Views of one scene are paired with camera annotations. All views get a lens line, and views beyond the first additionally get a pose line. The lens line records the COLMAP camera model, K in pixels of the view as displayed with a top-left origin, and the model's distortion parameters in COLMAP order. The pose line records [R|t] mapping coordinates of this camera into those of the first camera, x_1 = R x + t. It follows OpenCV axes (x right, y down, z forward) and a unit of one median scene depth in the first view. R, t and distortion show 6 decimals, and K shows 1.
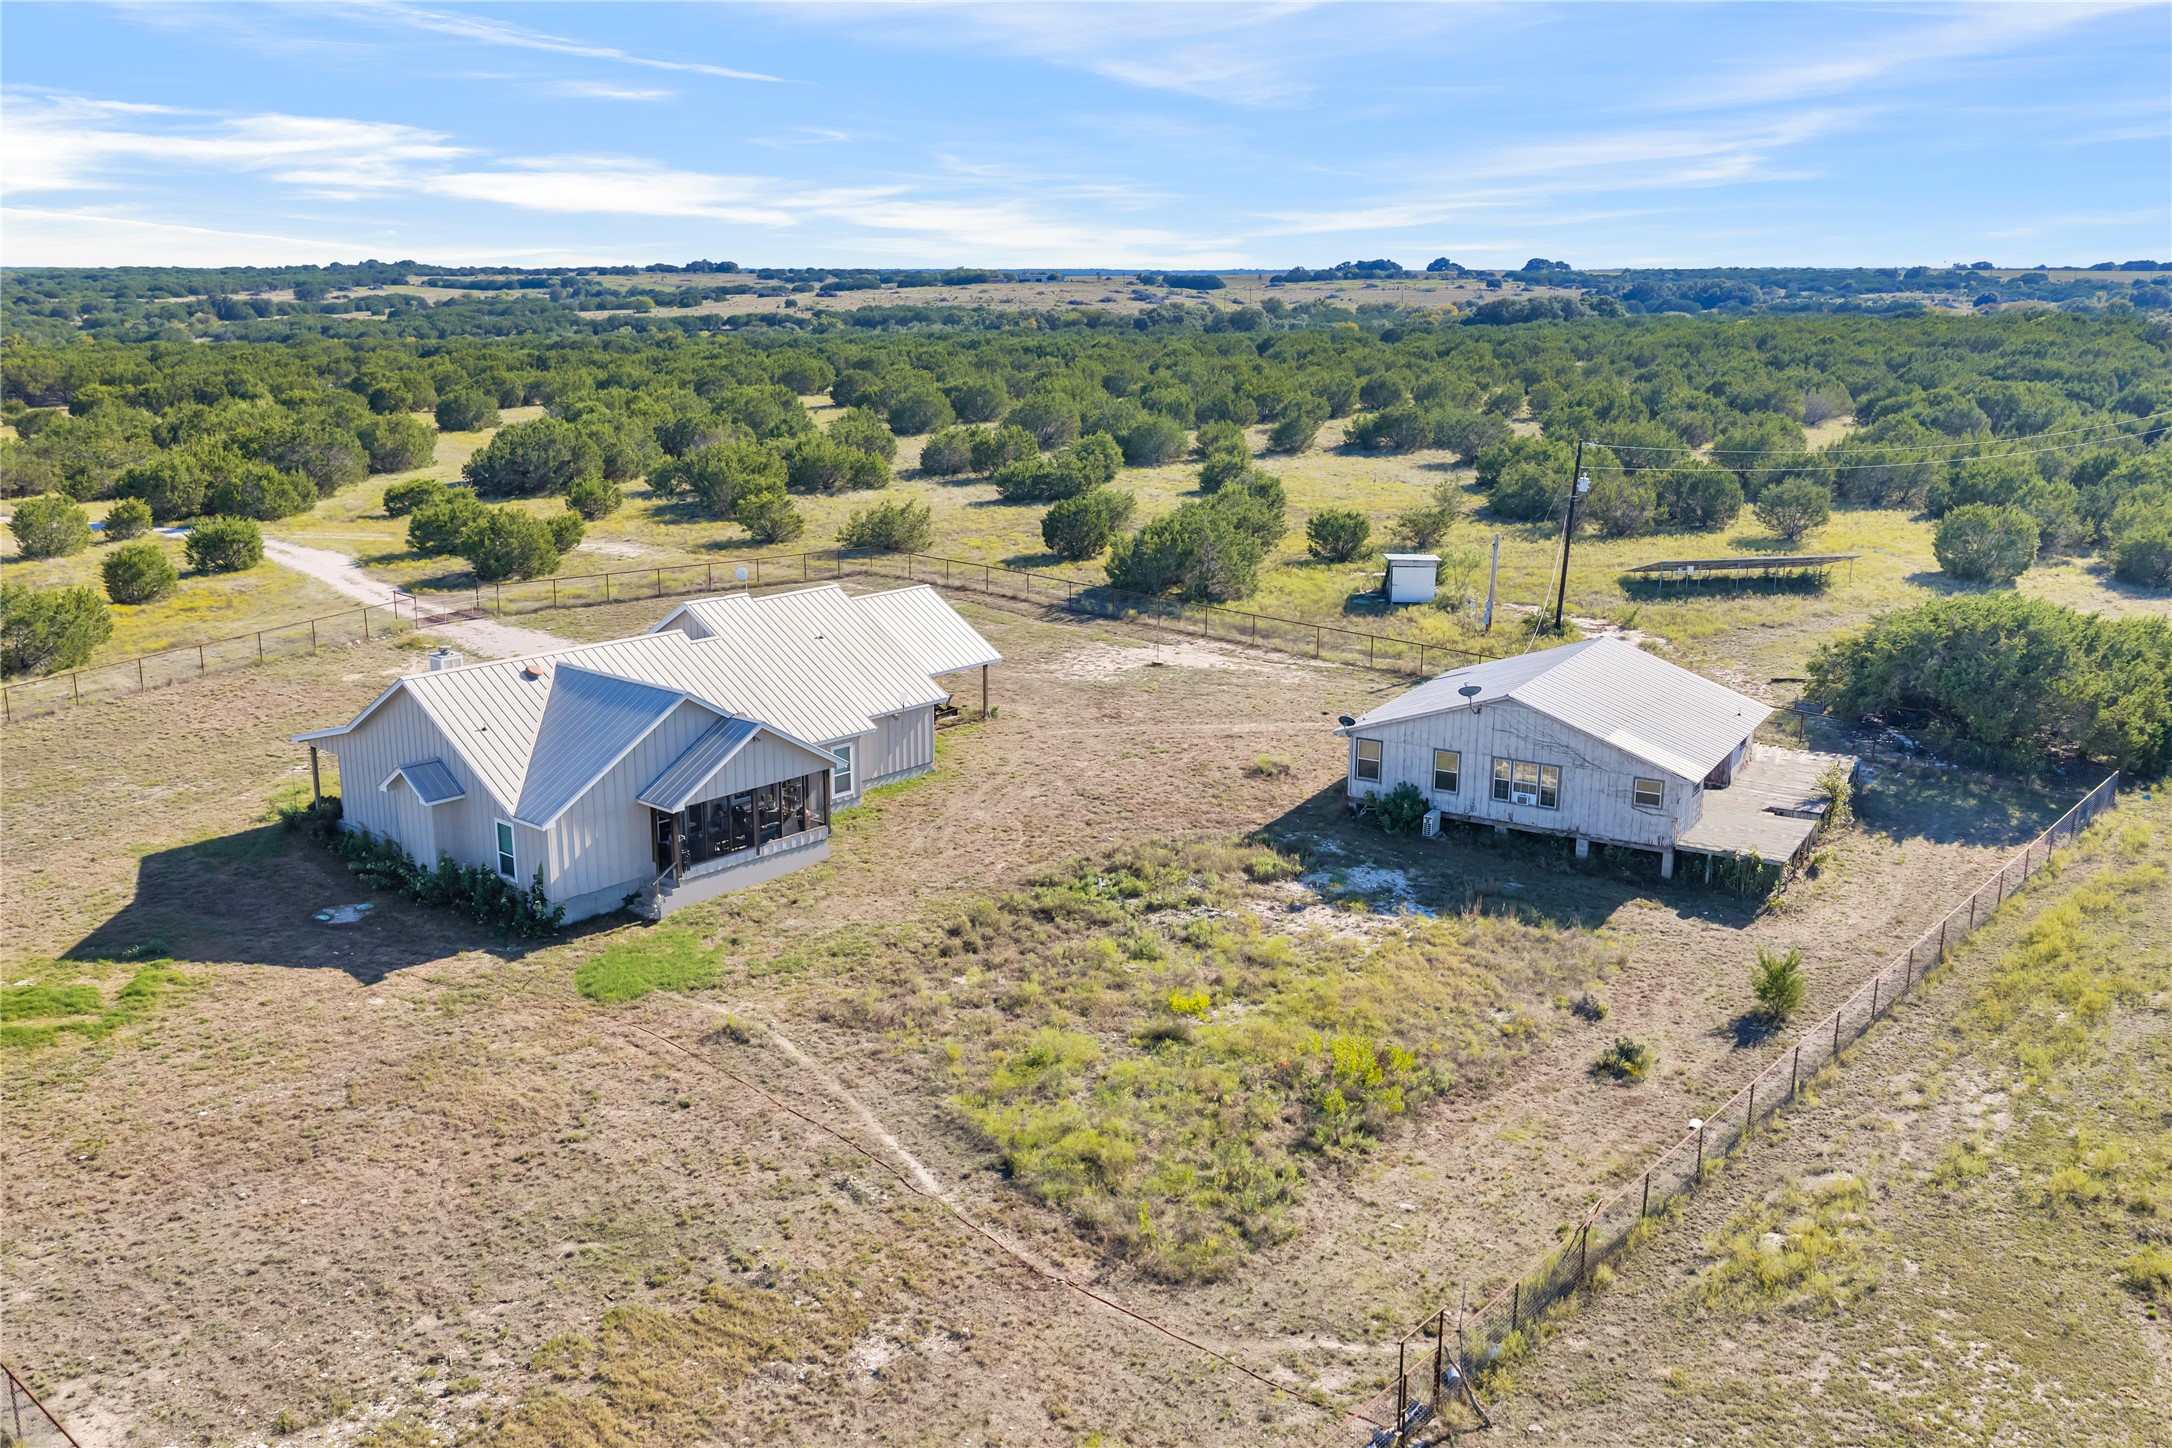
lens RADIAL K [[1811.1, 0, 1086.0], [0, 1811.1, 724.0], [0, 0, 1]] dist [0.000451, -0.025178]
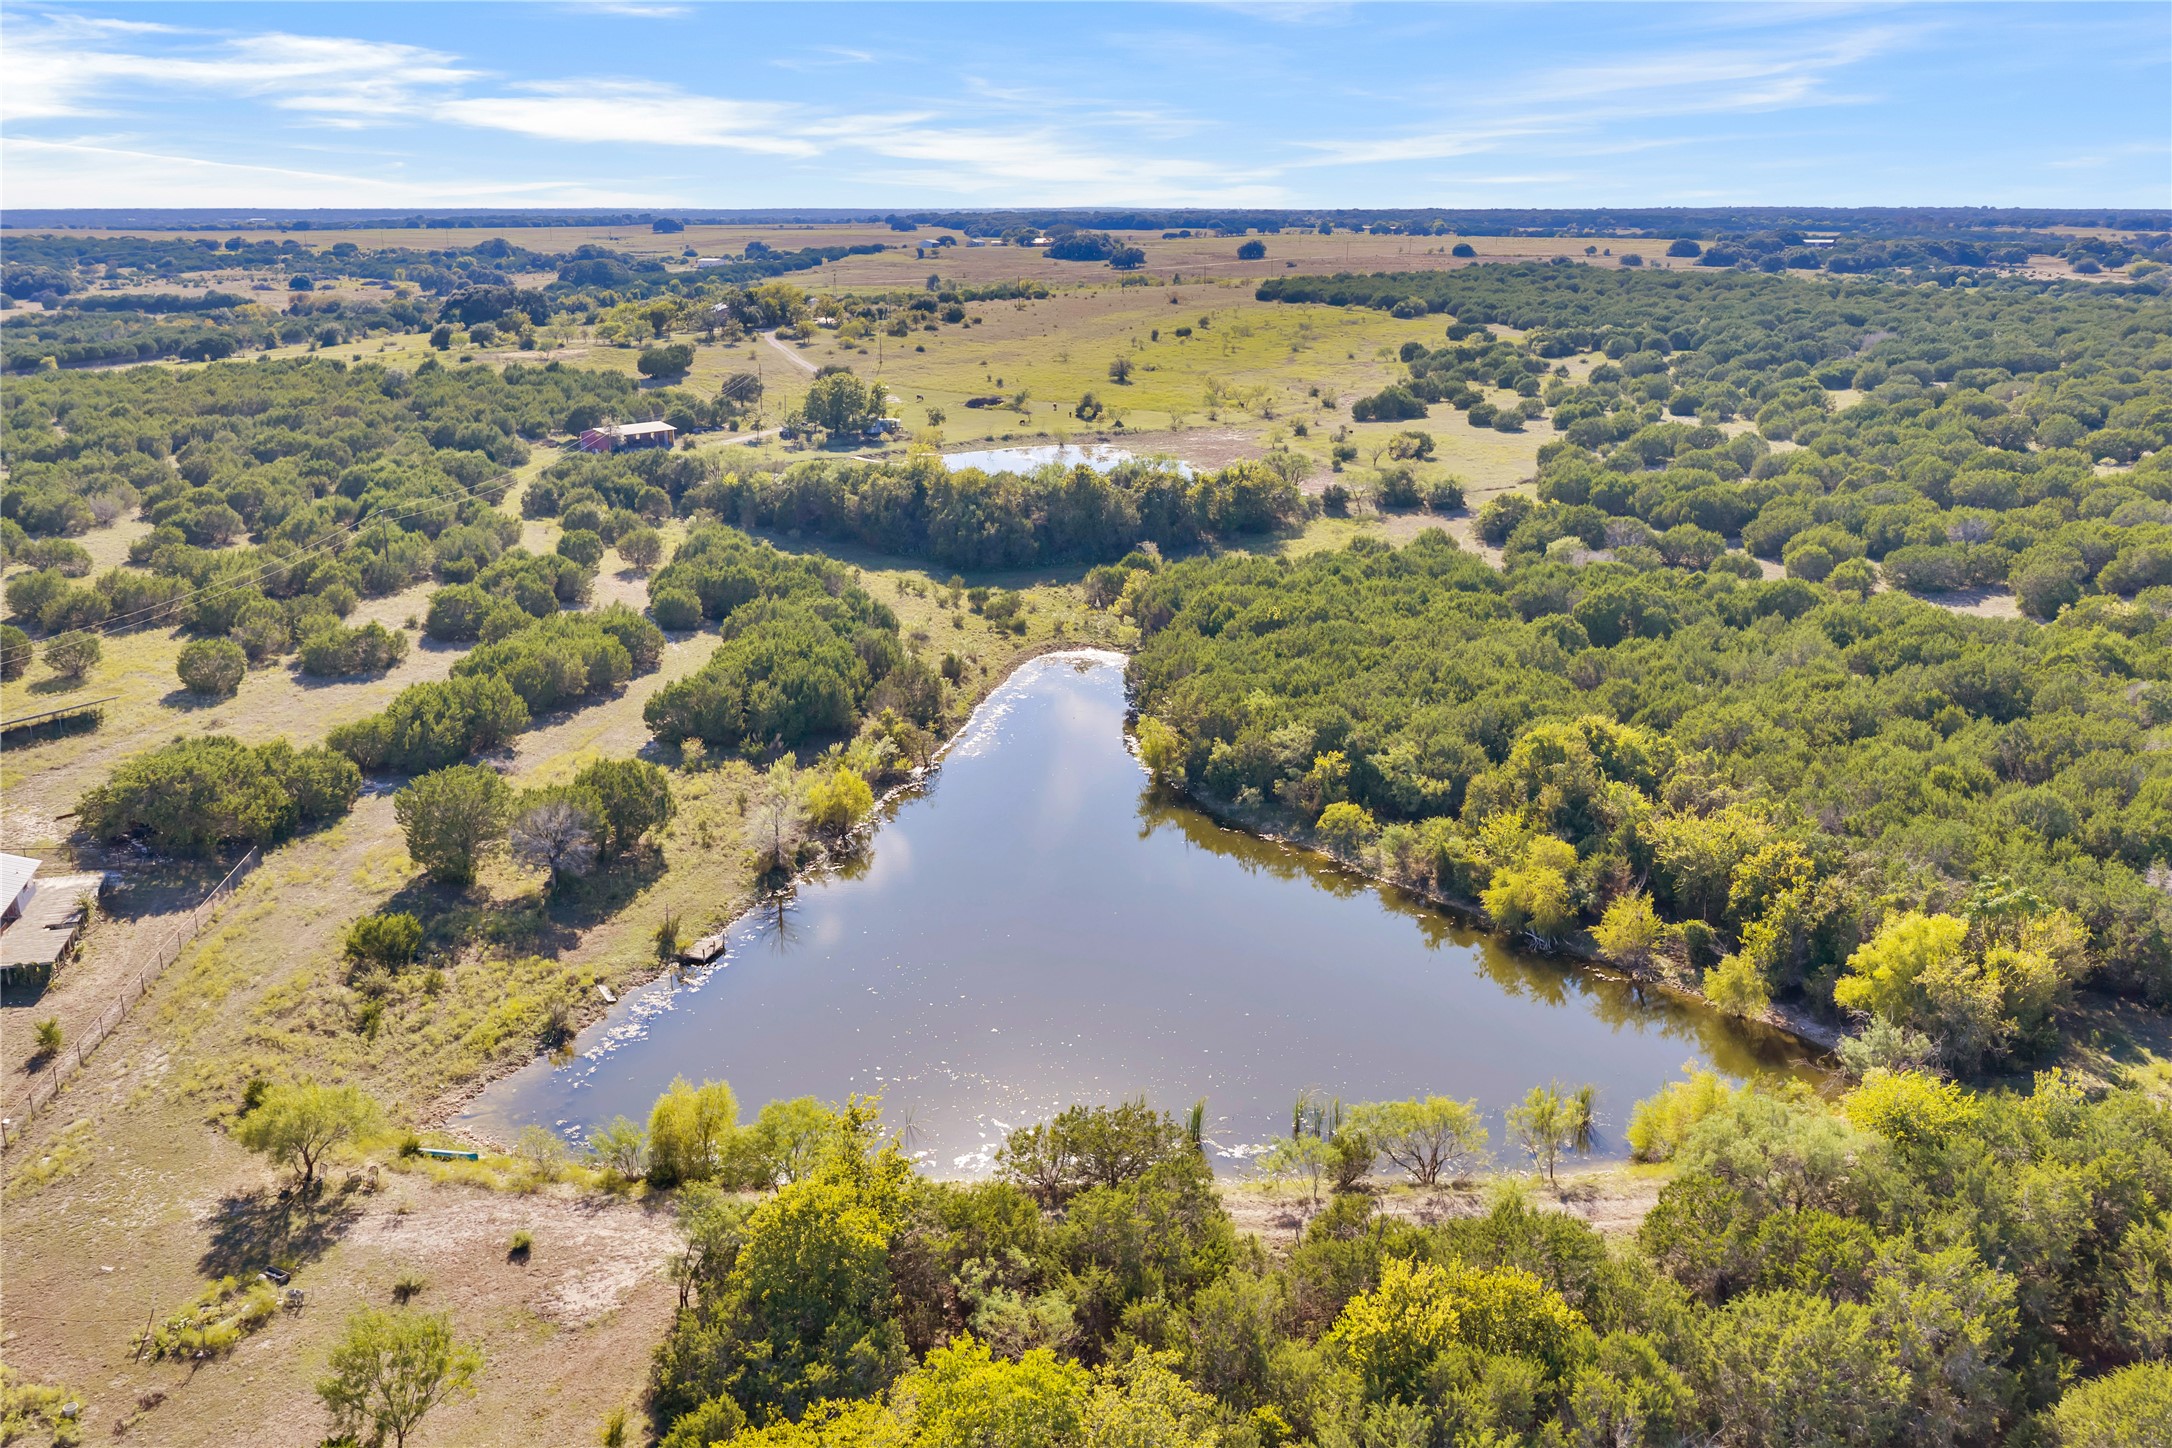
lens RADIAL K [[1780.0, 0, 1086.0], [0, 1780.0, 724.0], [0, 0, 1]] dist [0.004515, -0.012980]
pose [[0.665712, -0.202344, 0.718251, -0.134885], [0.176263, 0.977936, 0.112132, -0.152161], [-0.725093, 0.051953, 0.686689, -0.859066]]
